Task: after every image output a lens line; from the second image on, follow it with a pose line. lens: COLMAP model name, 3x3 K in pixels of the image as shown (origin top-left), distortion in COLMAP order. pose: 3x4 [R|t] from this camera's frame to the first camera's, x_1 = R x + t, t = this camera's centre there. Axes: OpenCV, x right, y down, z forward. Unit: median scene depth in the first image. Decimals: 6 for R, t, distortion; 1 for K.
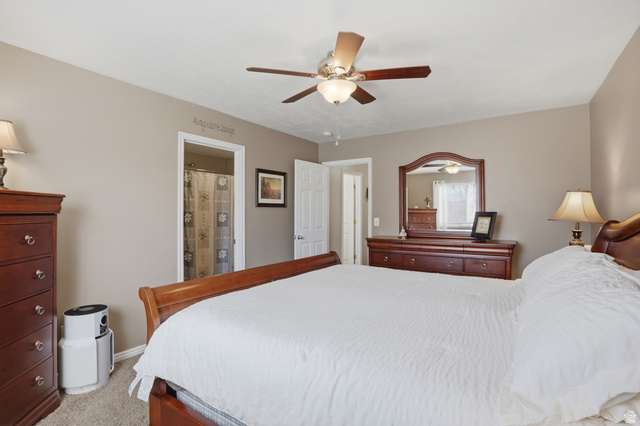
lens RADIAL K [[307.1, 0, 315.7], [0, 307.1, 212.2], [0, 0, 1]] dist [-0.072087, 0.035468]
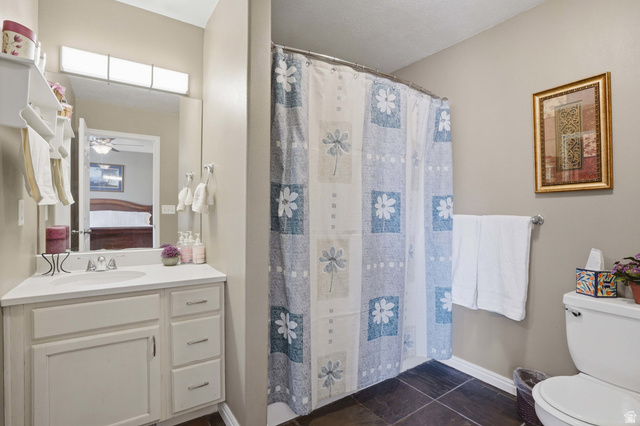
lens RADIAL K [[307.1, 0, 315.7], [0, 307.1, 212.2], [0, 0, 1]] dist [-0.072087, 0.035468]
pose [[0.933000, 0.006354, -0.359819, -0.268305], [-0.006066, 0.999980, 0.001929, 0.025433], [0.359824, 0.000383, 0.933020, 0.684742]]
